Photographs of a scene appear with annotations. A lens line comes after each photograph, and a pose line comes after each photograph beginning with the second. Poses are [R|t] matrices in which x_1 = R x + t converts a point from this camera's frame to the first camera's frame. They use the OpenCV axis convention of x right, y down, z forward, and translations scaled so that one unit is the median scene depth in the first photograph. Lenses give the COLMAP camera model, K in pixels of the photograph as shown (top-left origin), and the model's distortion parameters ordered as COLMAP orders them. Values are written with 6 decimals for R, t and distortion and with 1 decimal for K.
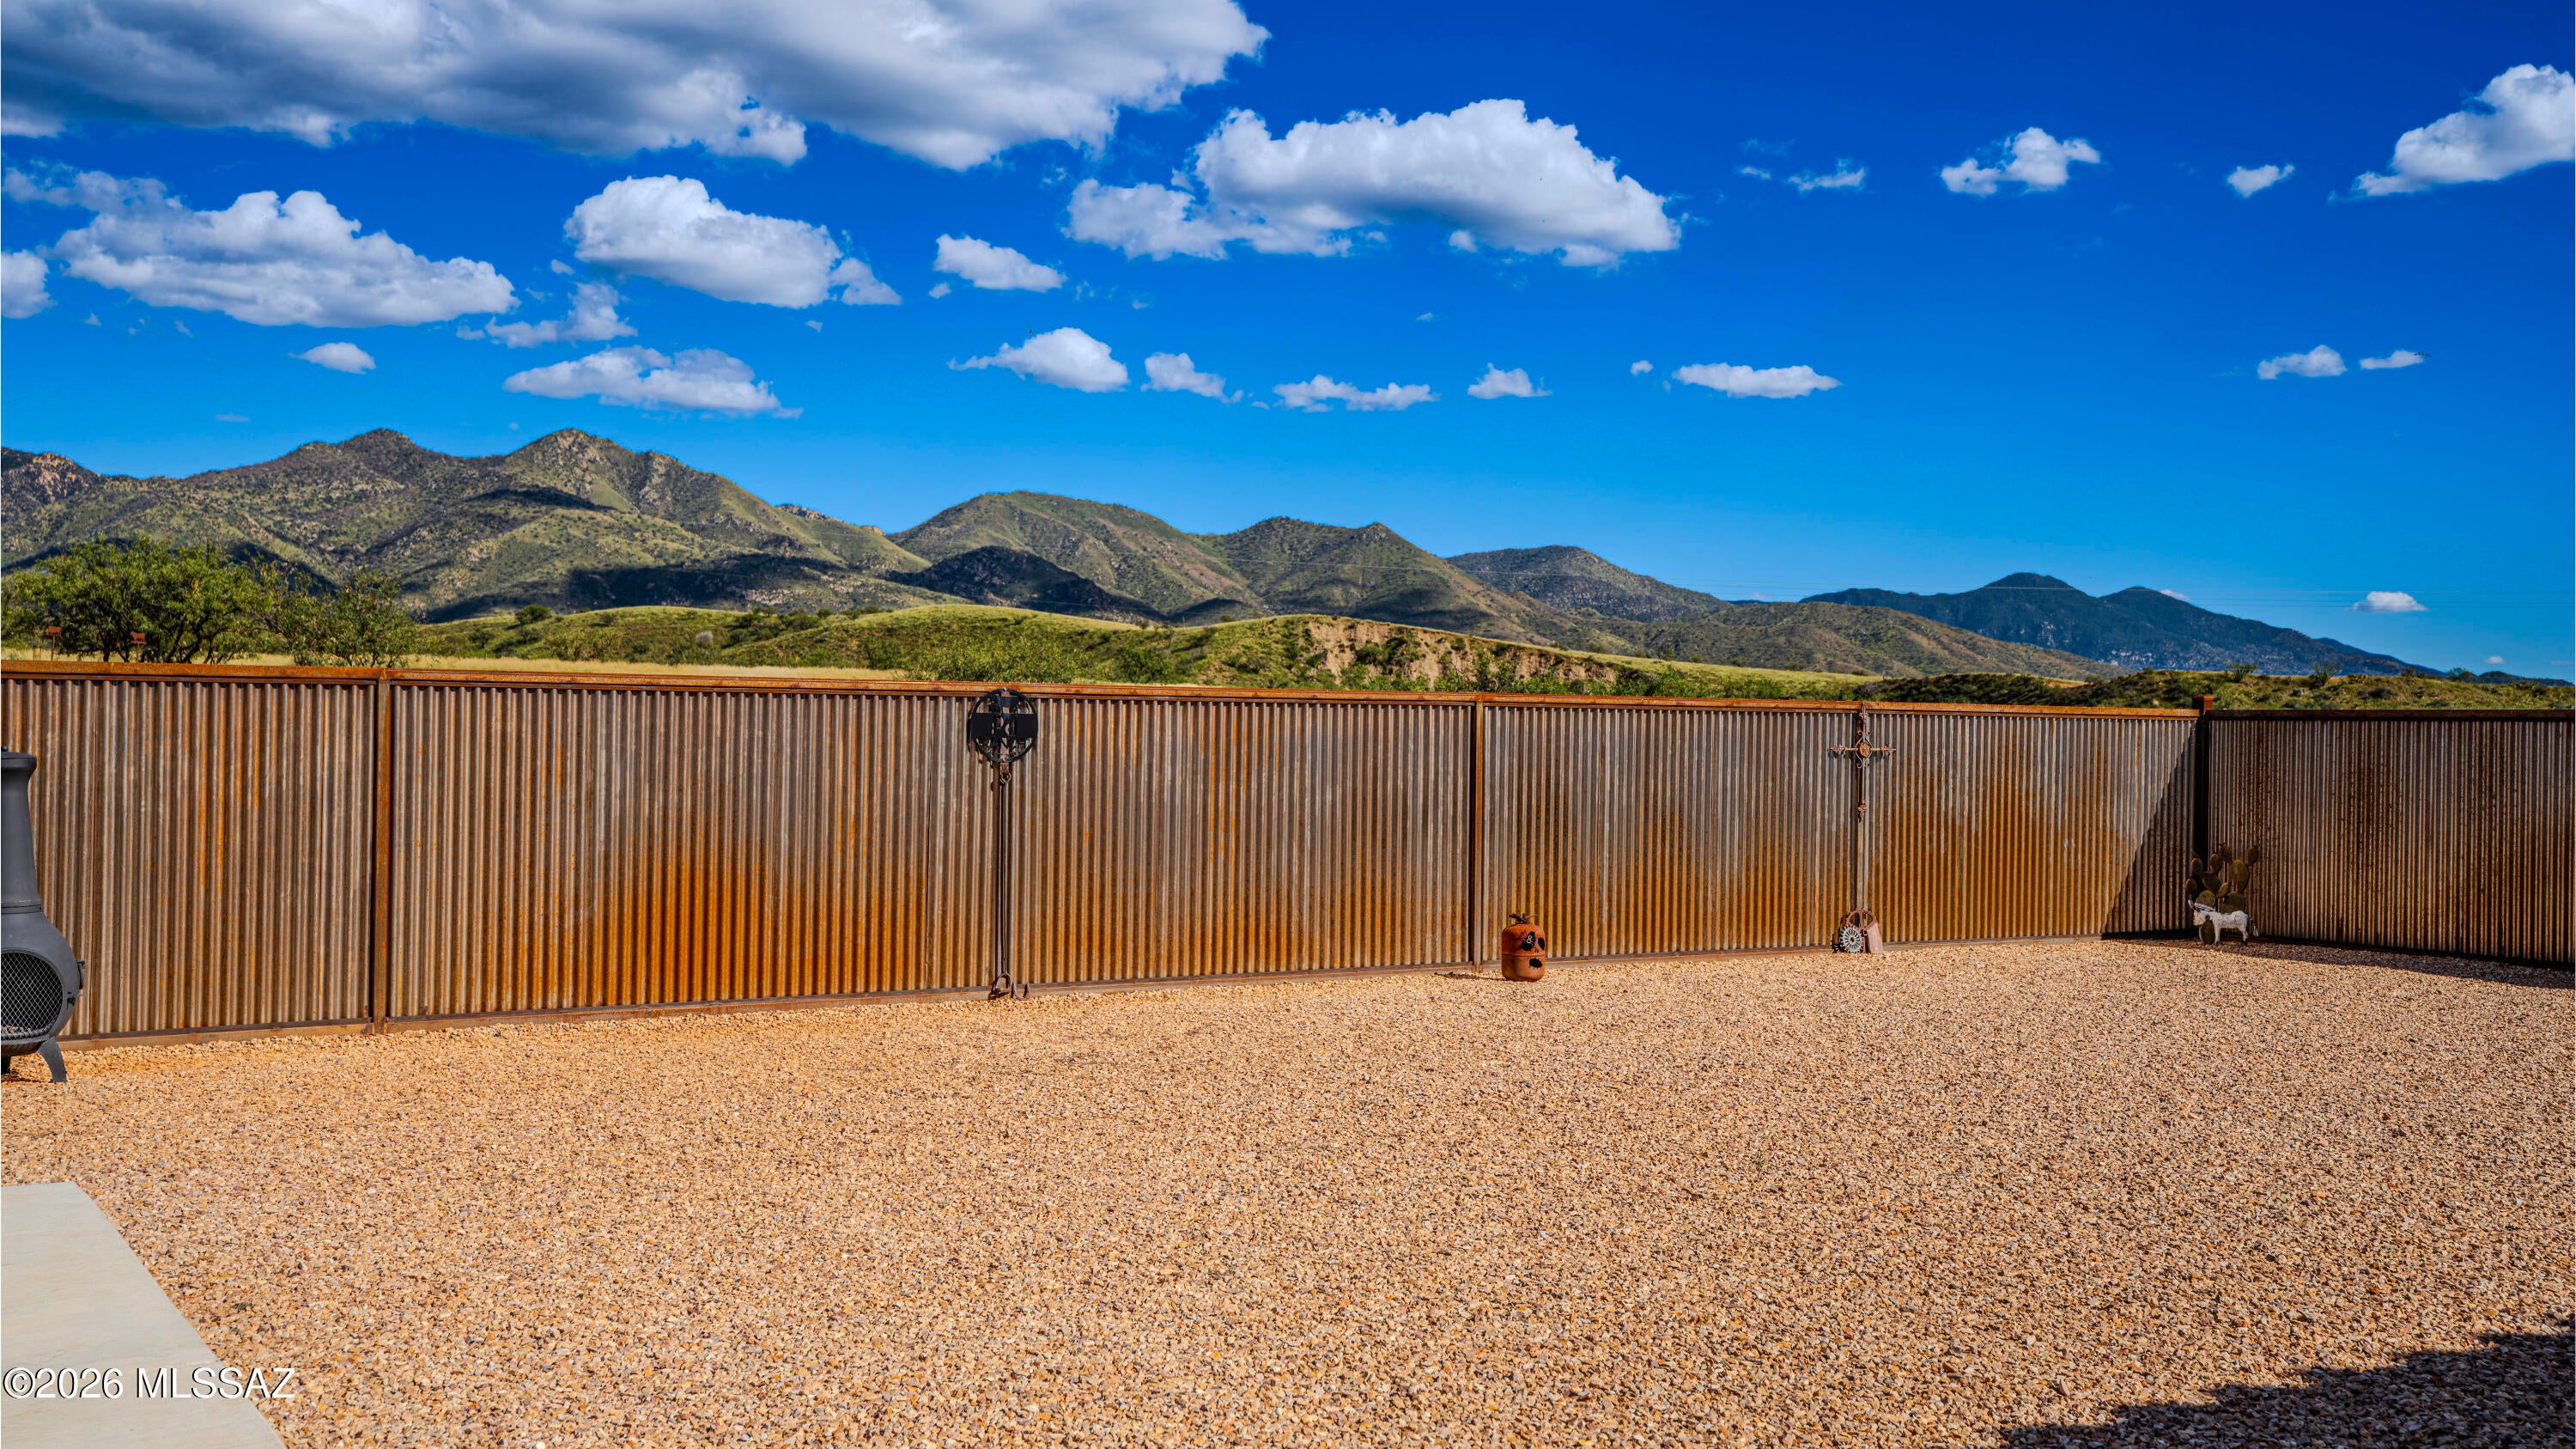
lens RADIAL K [[2458.0, 0, 1281.1], [0, 2458.0, 714.9], [0, 0, 1]] dist [0.083247, 0.000037]
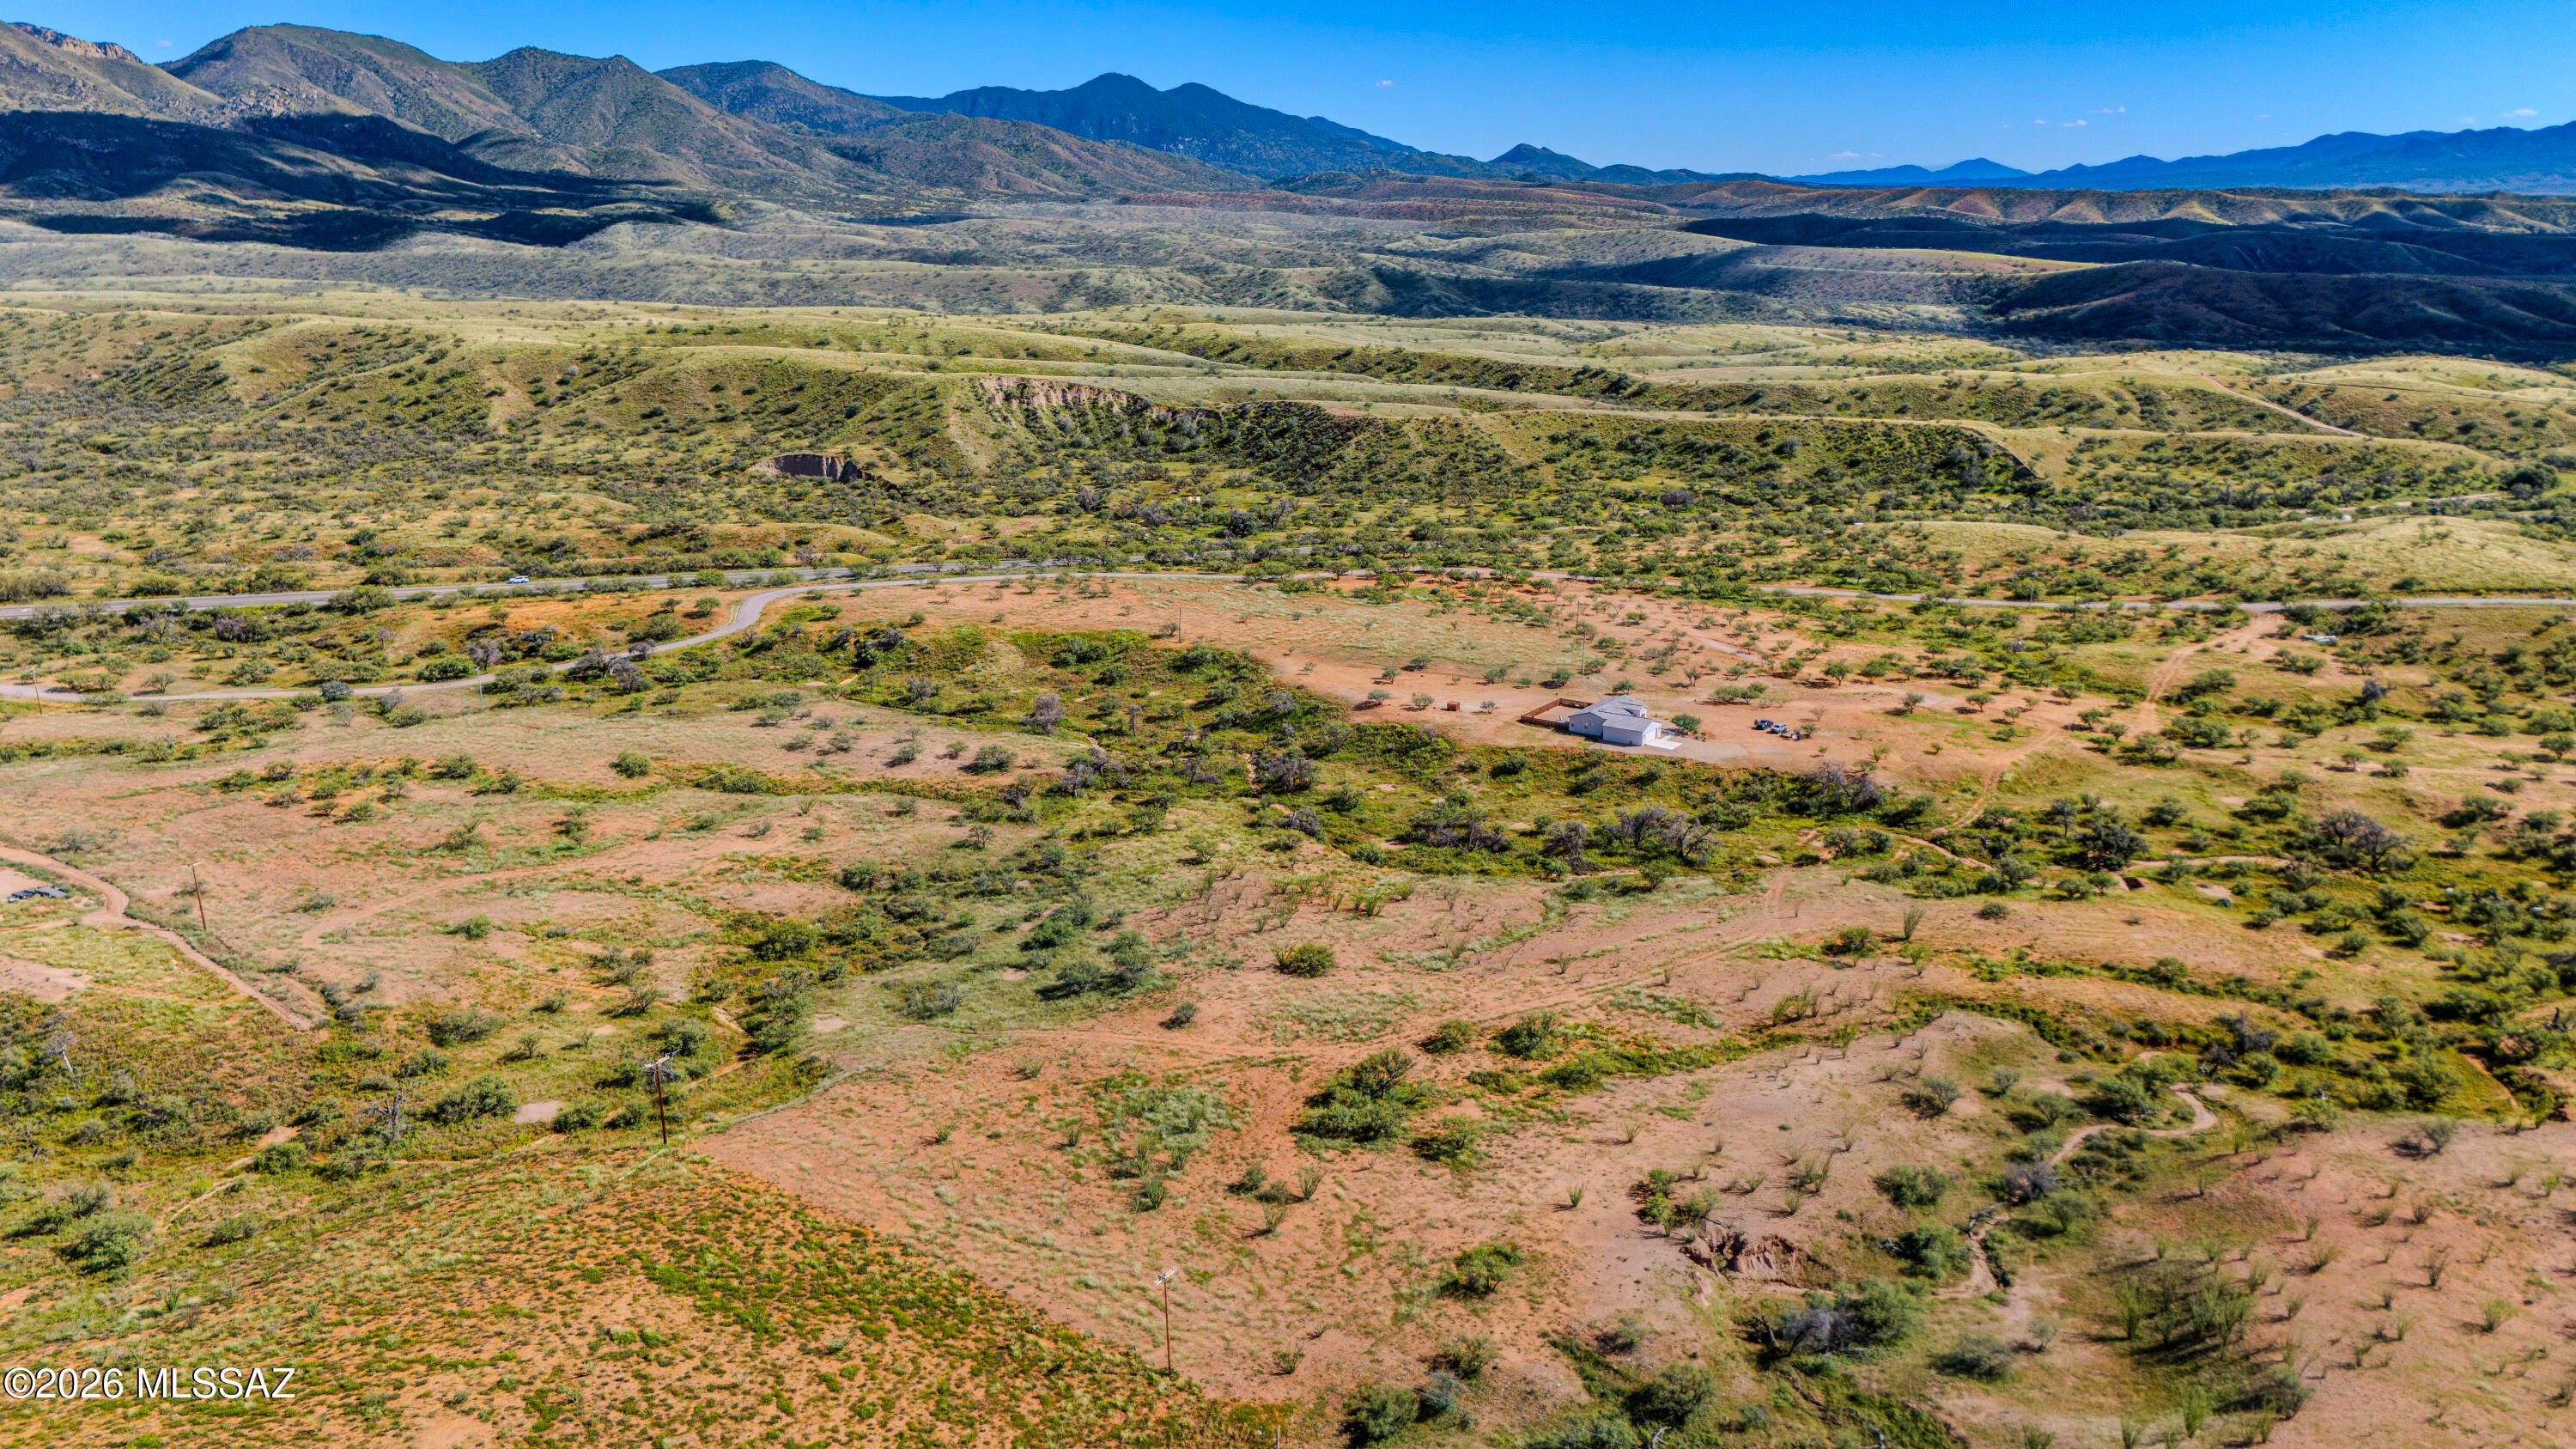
lens RADIAL K [[1886.3, 0, 1290.7], [0, 1886.3, 741.4], [0, 0, 1]] dist [0.078360, -0.084330]
pose [[0.926943, -0.130901, 0.351628, -0.054424], [0.025990, 0.957317, 0.287868, -0.031119], [-0.374302, -0.257699, 0.890780, -0.092627]]
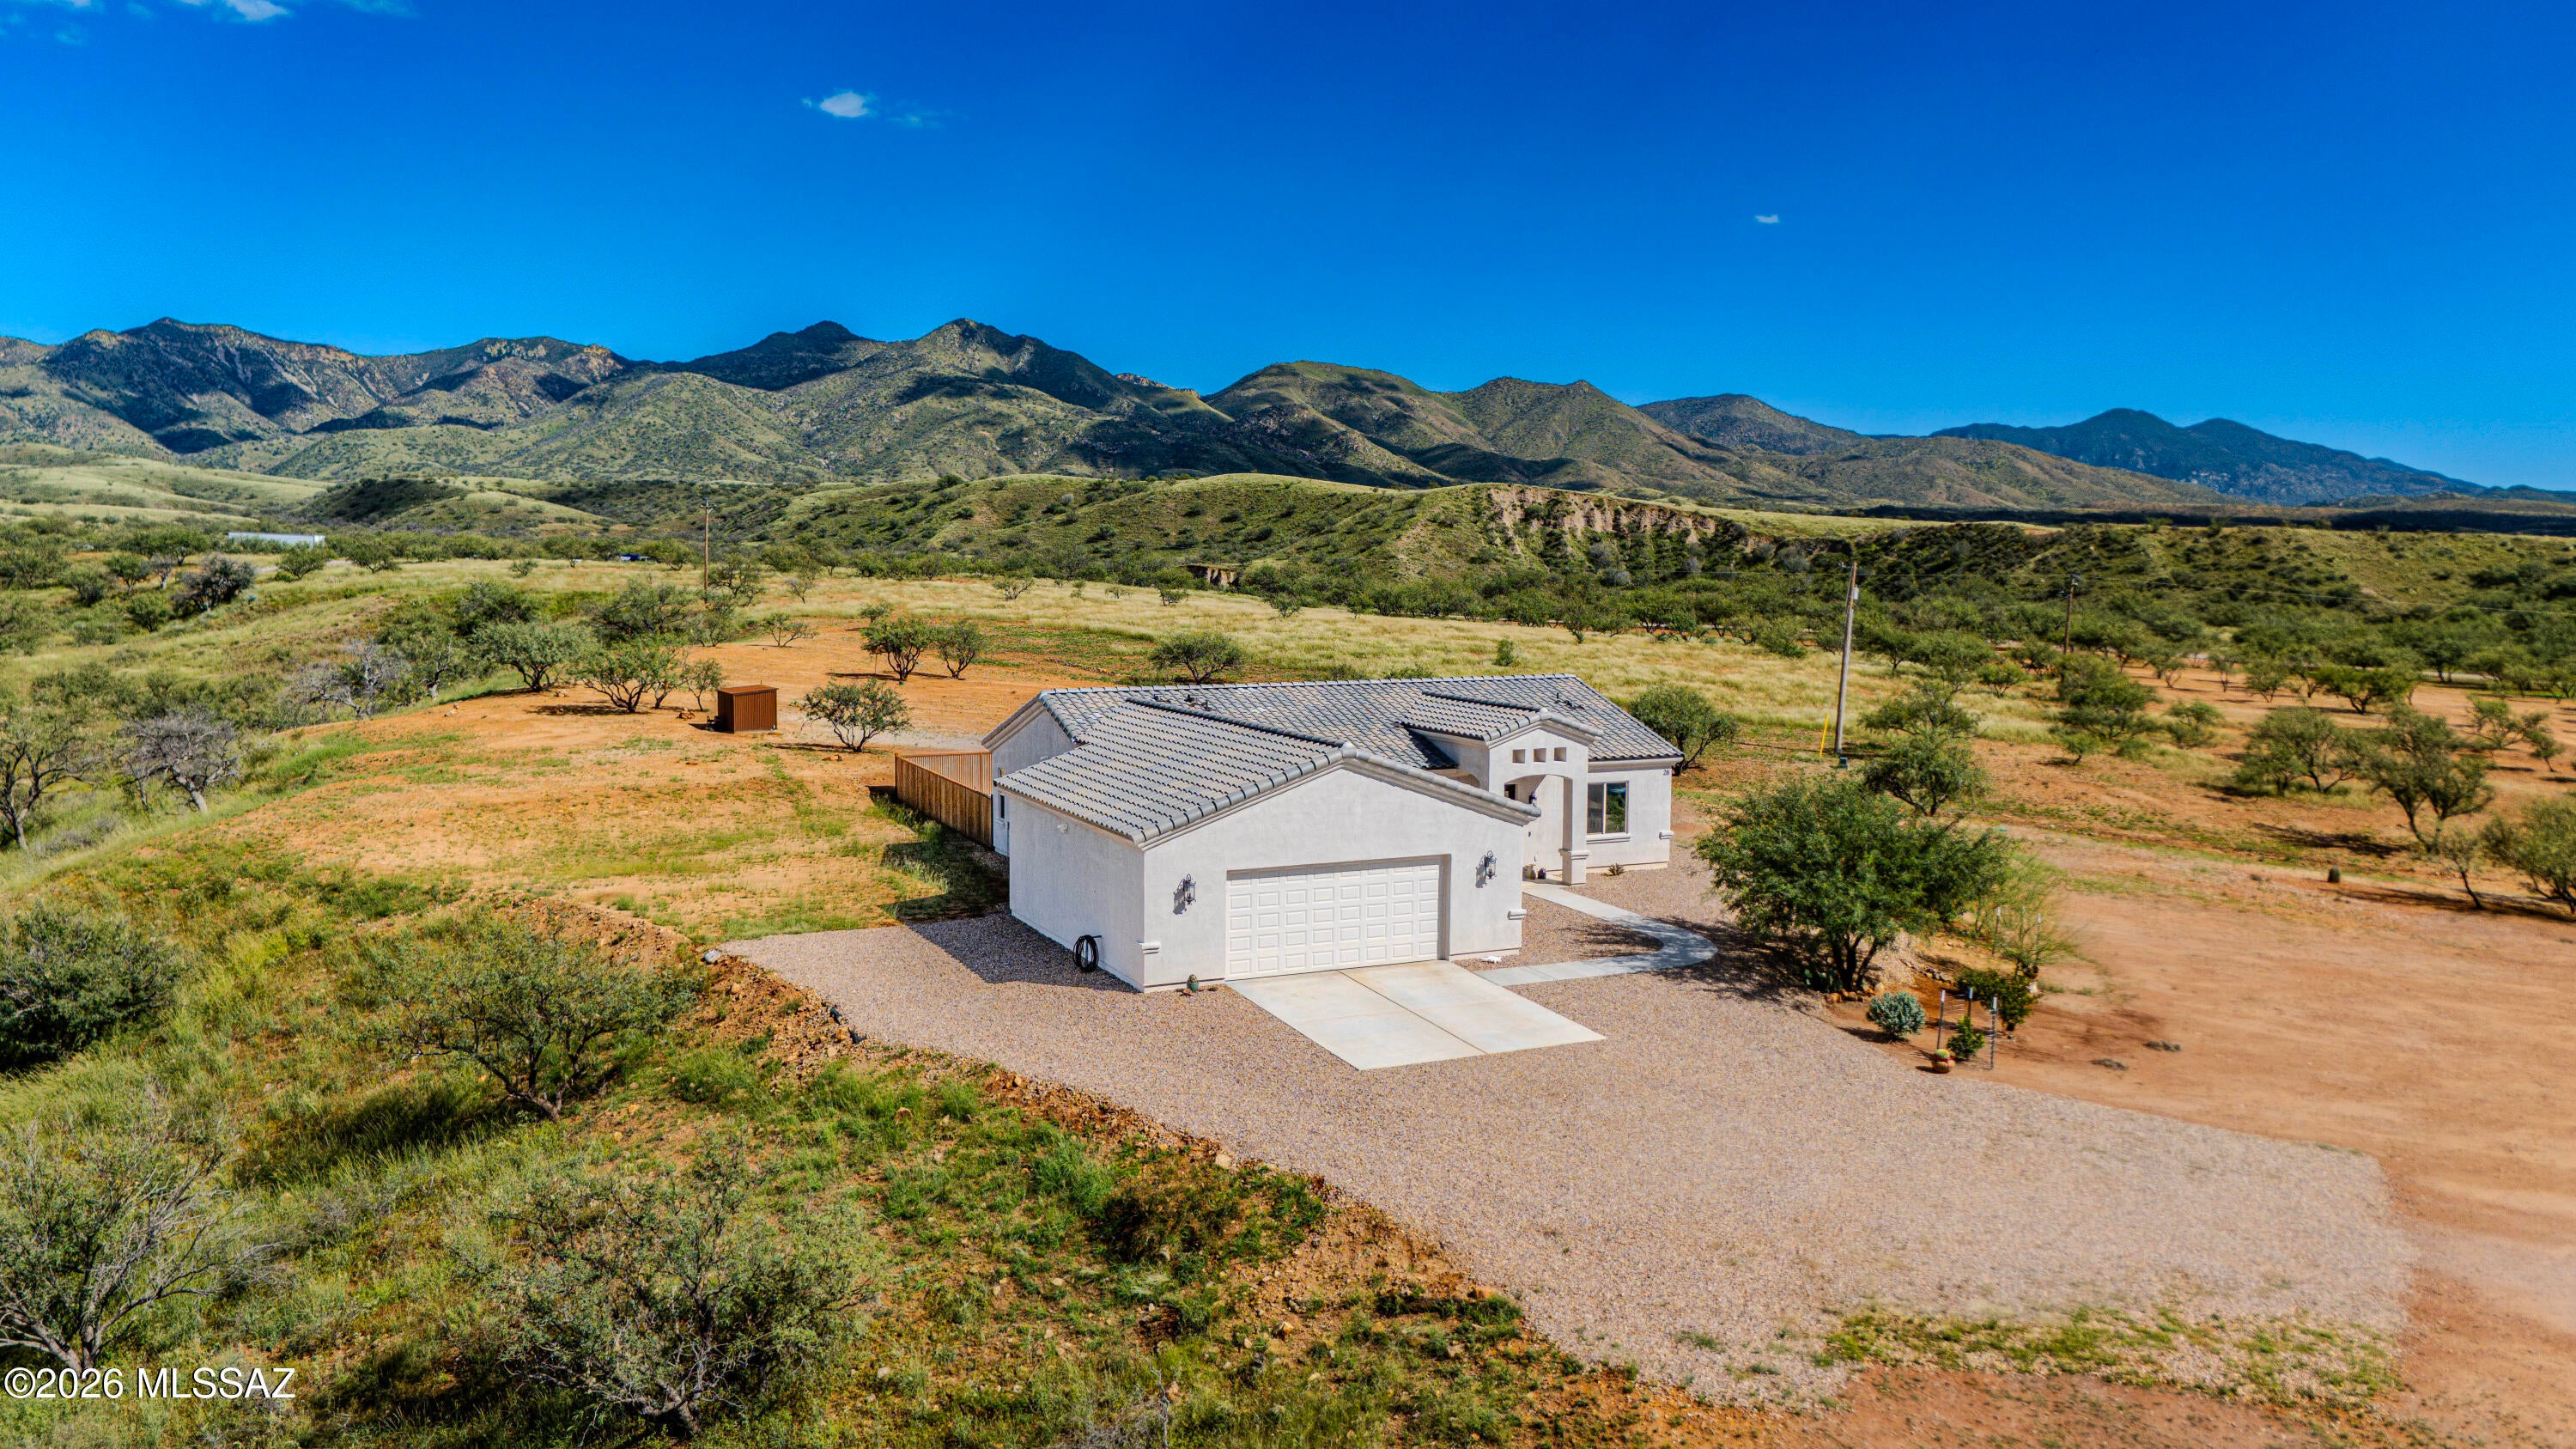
lens RADIAL K [[1899.7, 0, 1292.4], [0, 1899.7, 728.4], [0, 0, 1]] dist [0.110157, -0.151572]
pose [[0.993726, 0.004244, -0.111757, 0.003282], [0.007245, 0.994737, 0.102201, -0.002150], [0.111603, -0.102369, 0.988466, -0.015195]]
